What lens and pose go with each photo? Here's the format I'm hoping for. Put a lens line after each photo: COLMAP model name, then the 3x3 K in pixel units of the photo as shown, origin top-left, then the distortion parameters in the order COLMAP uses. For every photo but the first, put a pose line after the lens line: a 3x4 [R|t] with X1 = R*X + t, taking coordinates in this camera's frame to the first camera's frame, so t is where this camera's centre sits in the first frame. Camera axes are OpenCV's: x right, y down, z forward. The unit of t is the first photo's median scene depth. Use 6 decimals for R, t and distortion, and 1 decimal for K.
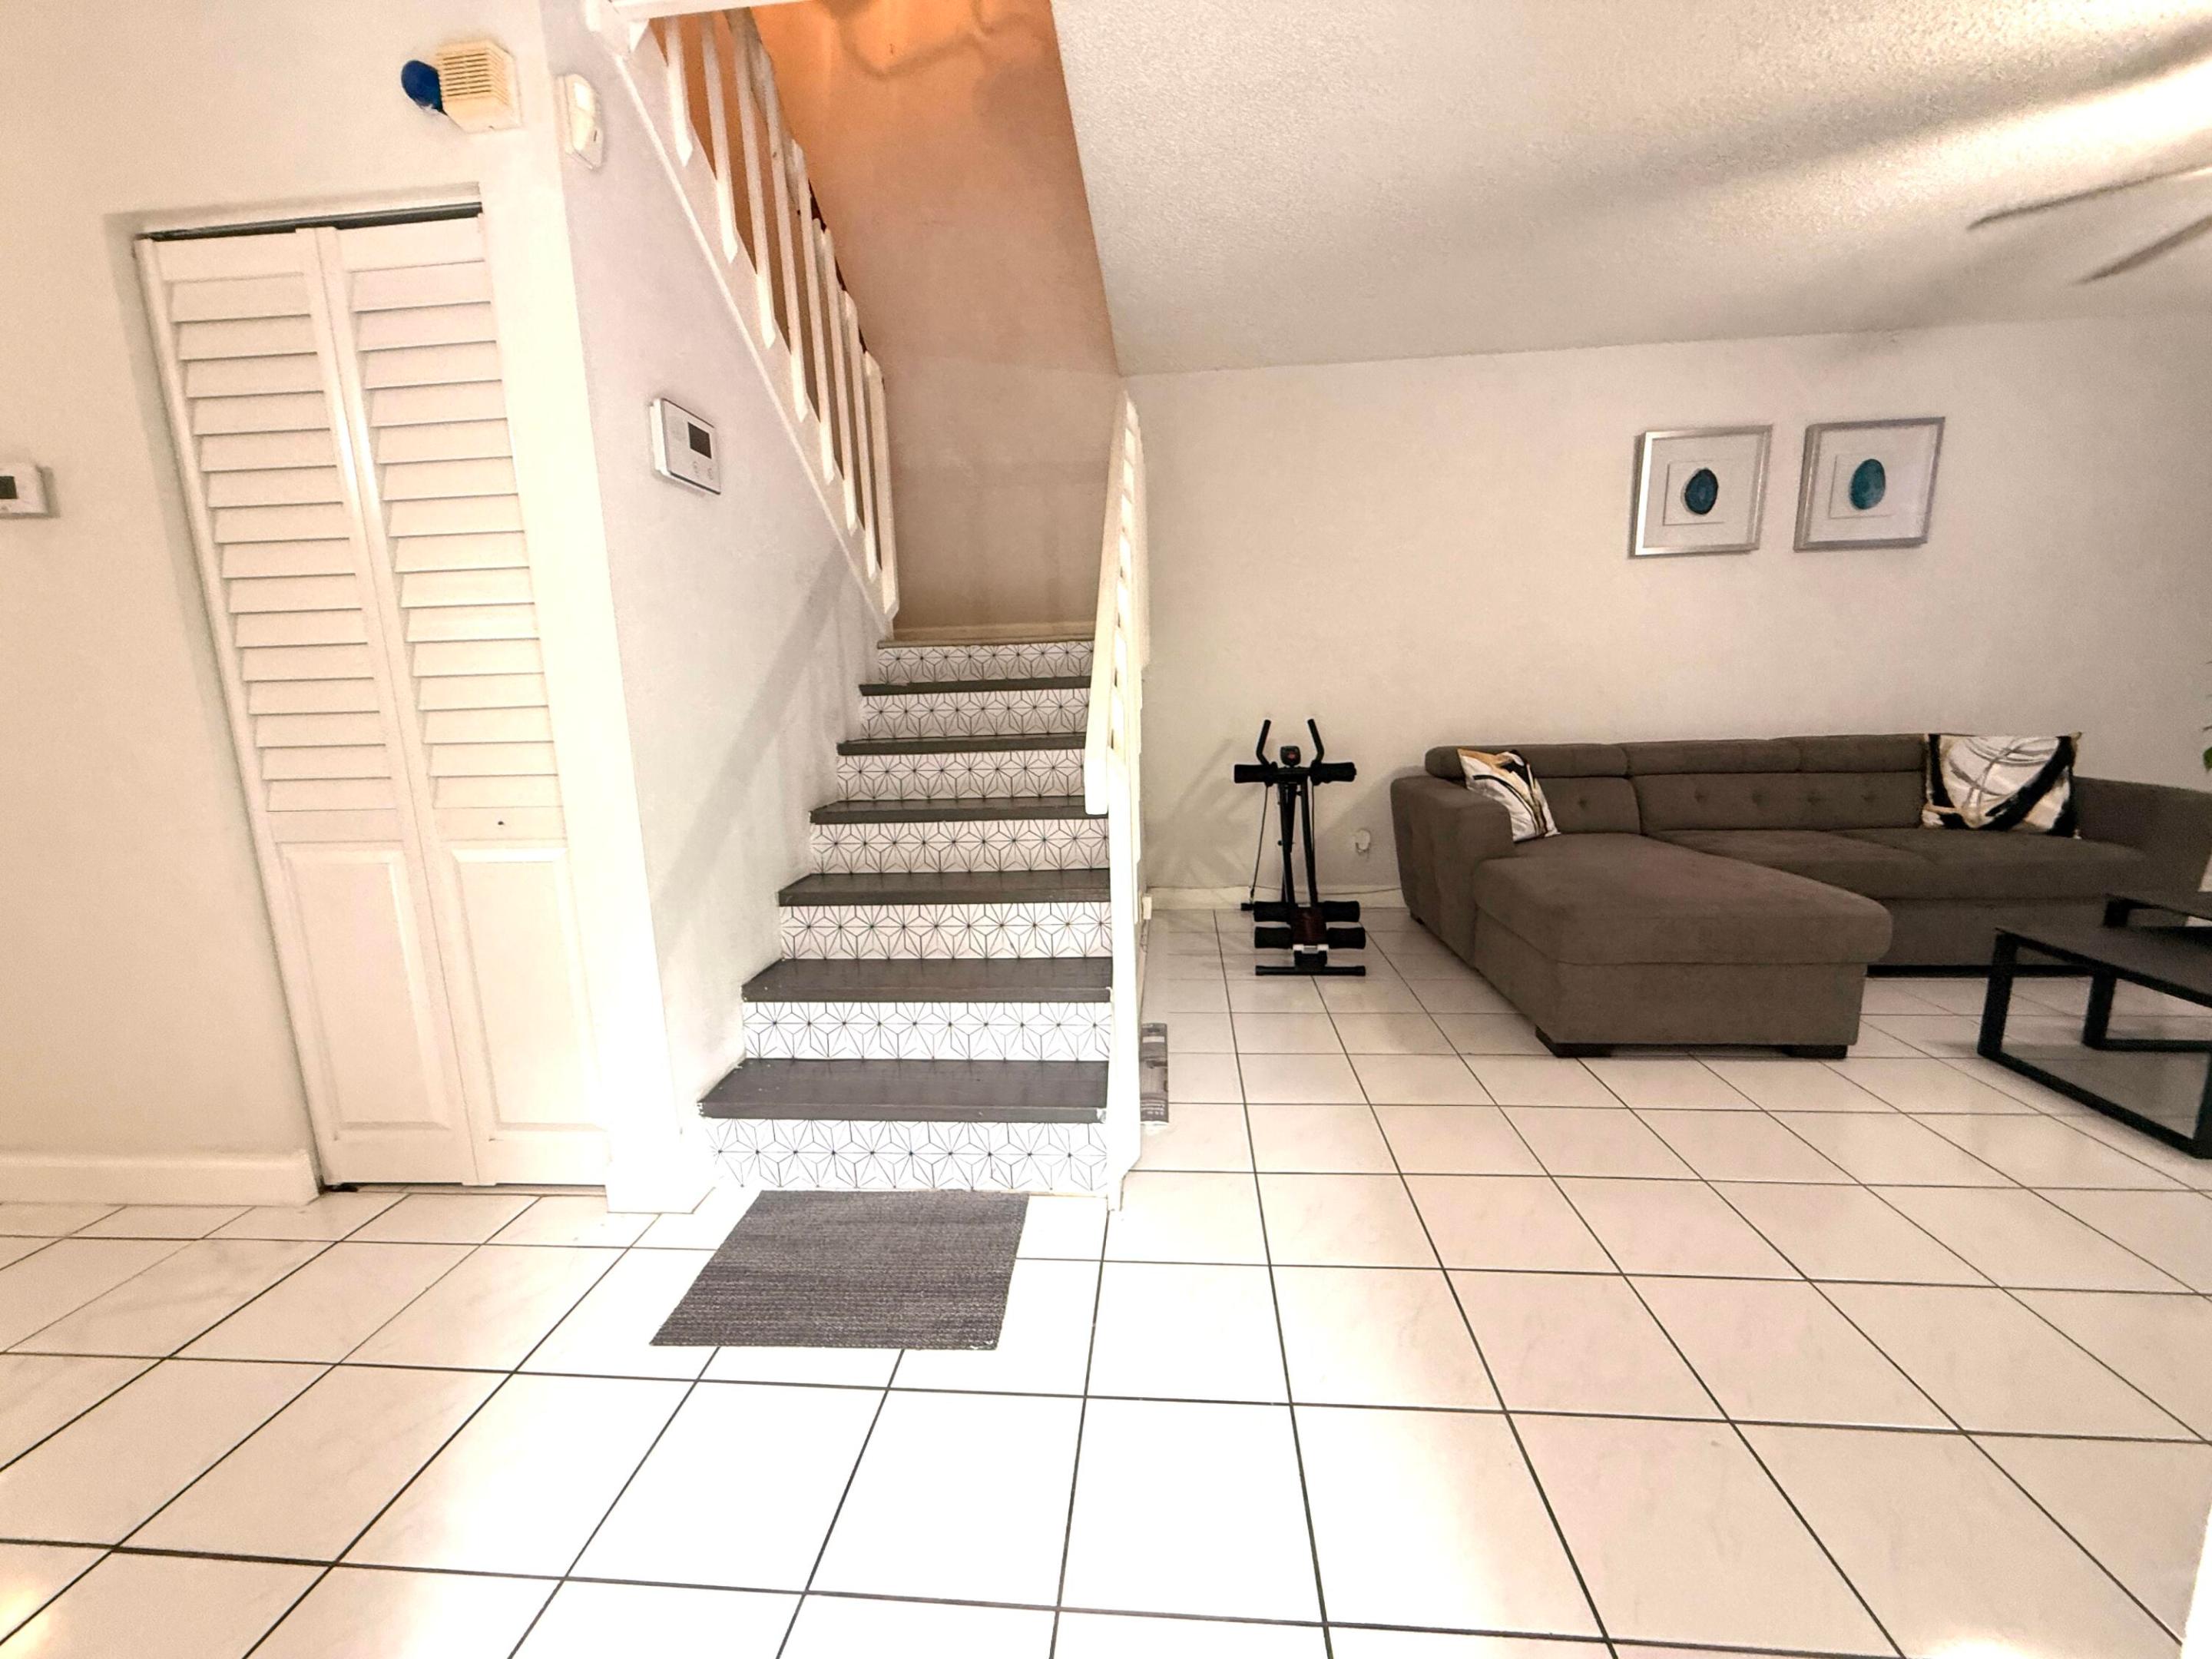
lens RADIAL K [[890.8, 0, 1106.0], [0, 890.8, 829.5], [0, 0, 1]] dist [0.001210, 0.000129]
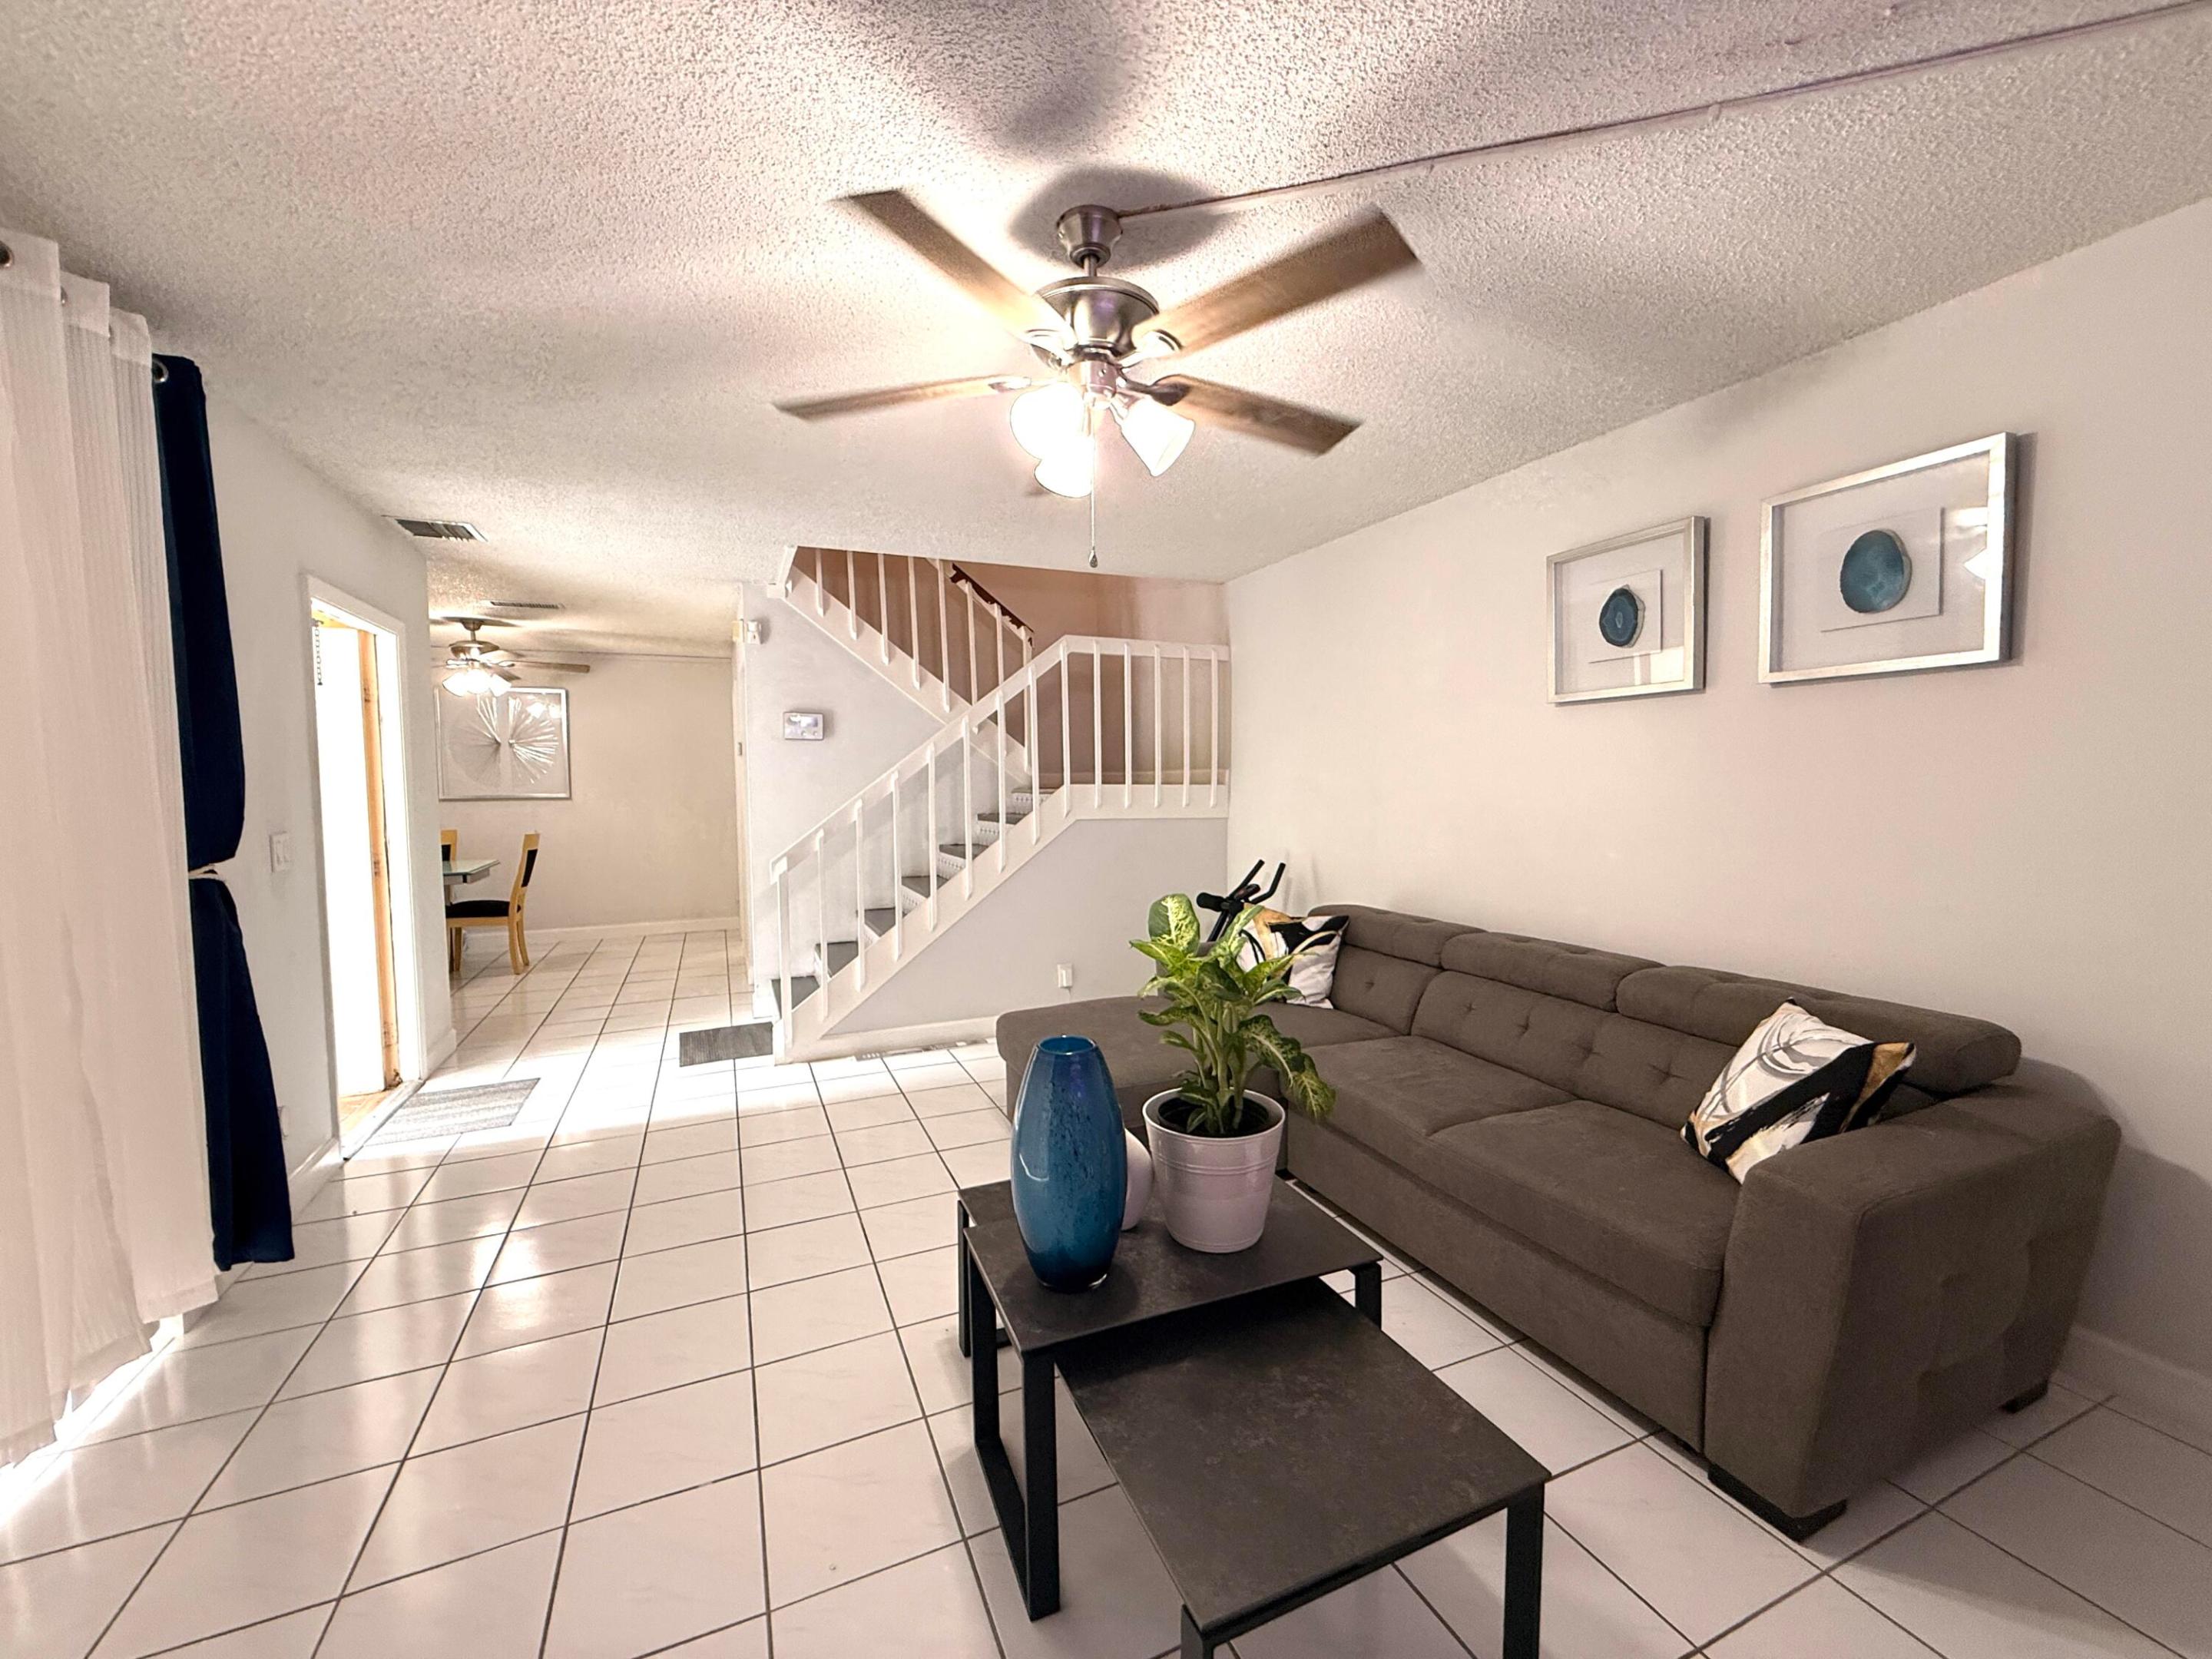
lens RADIAL K [[881.4, 0, 1098.3], [0, 881.4, 830.9], [0, 0, 1]] dist [0.002723, 0.000222]
pose [[0.470001, 0.076908, -0.879309, 1.288101], [-0.151710, 0.988411, 0.005359, -0.159468], [0.869530, 0.130881, 0.476222, 0.331244]]
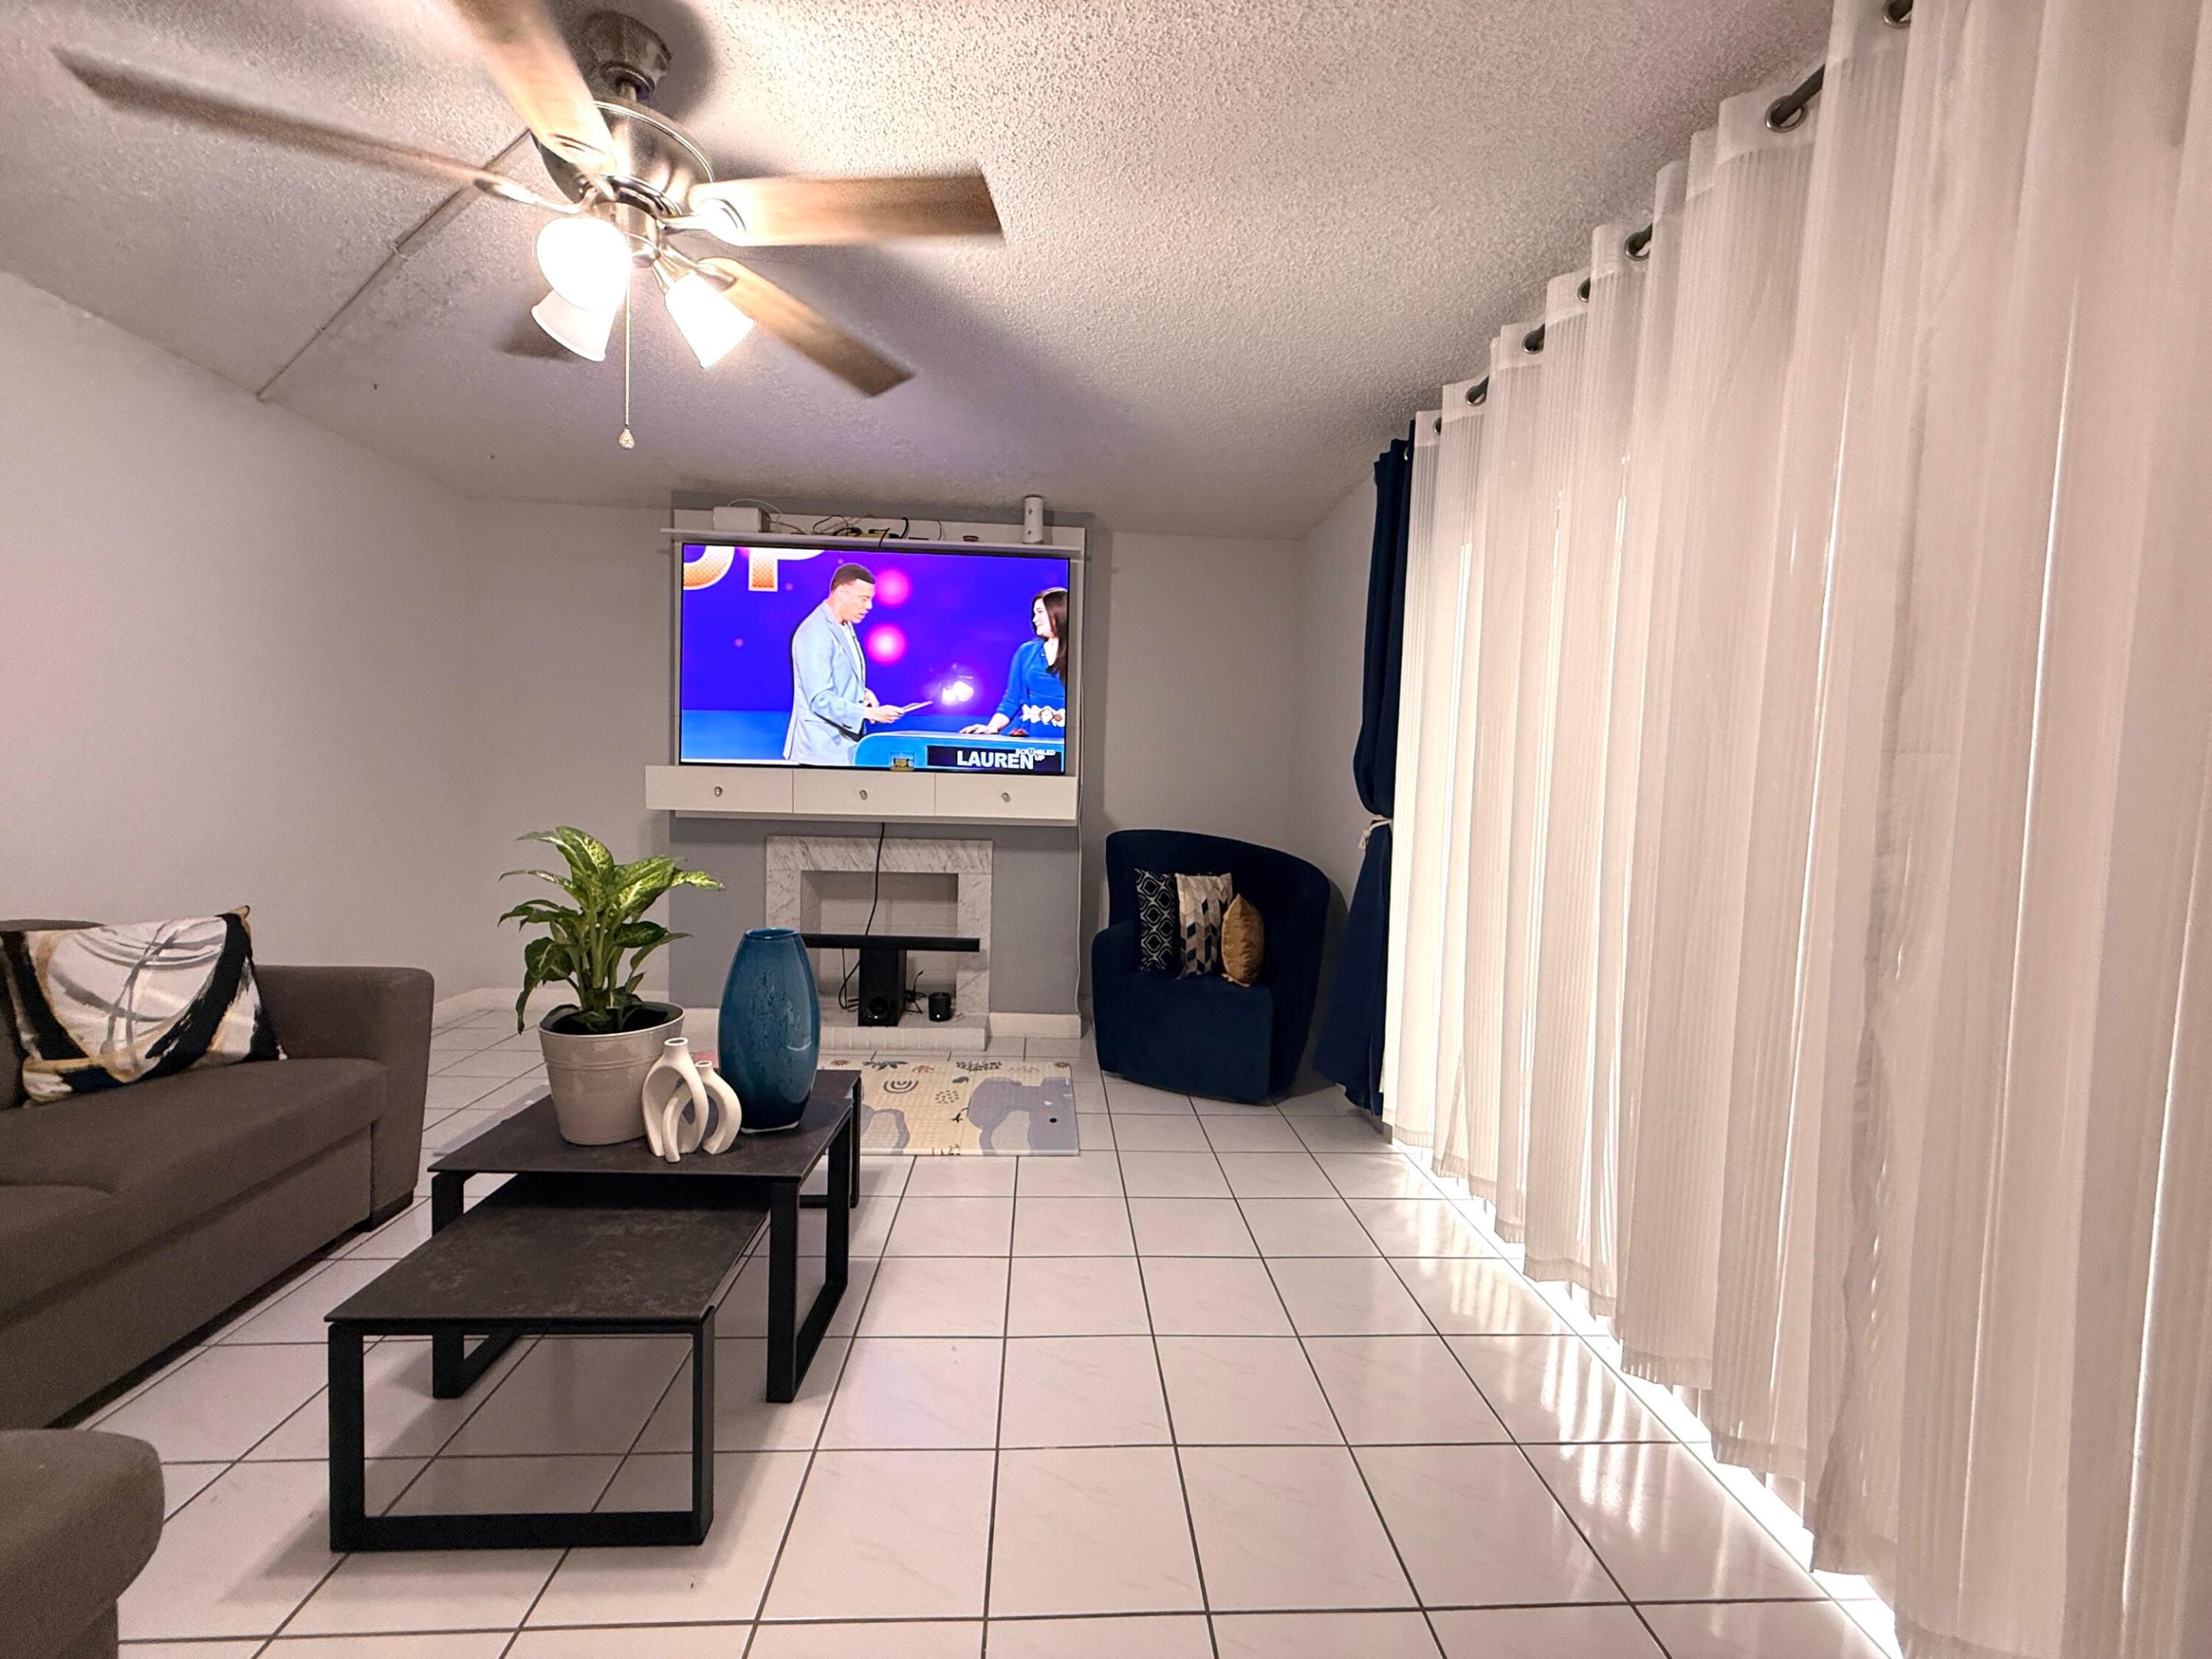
lens RADIAL K [[882.5, 0, 1099.3], [0, 882.5, 829.8], [0, 0, 1]] dist [0.000596, -0.000172]
pose [[-0.142502, -0.027924, 0.989401, 0.299611], [0.142142, 0.988663, 0.048376, -0.104866], [-0.979535, 0.147529, -0.136917, 0.418794]]
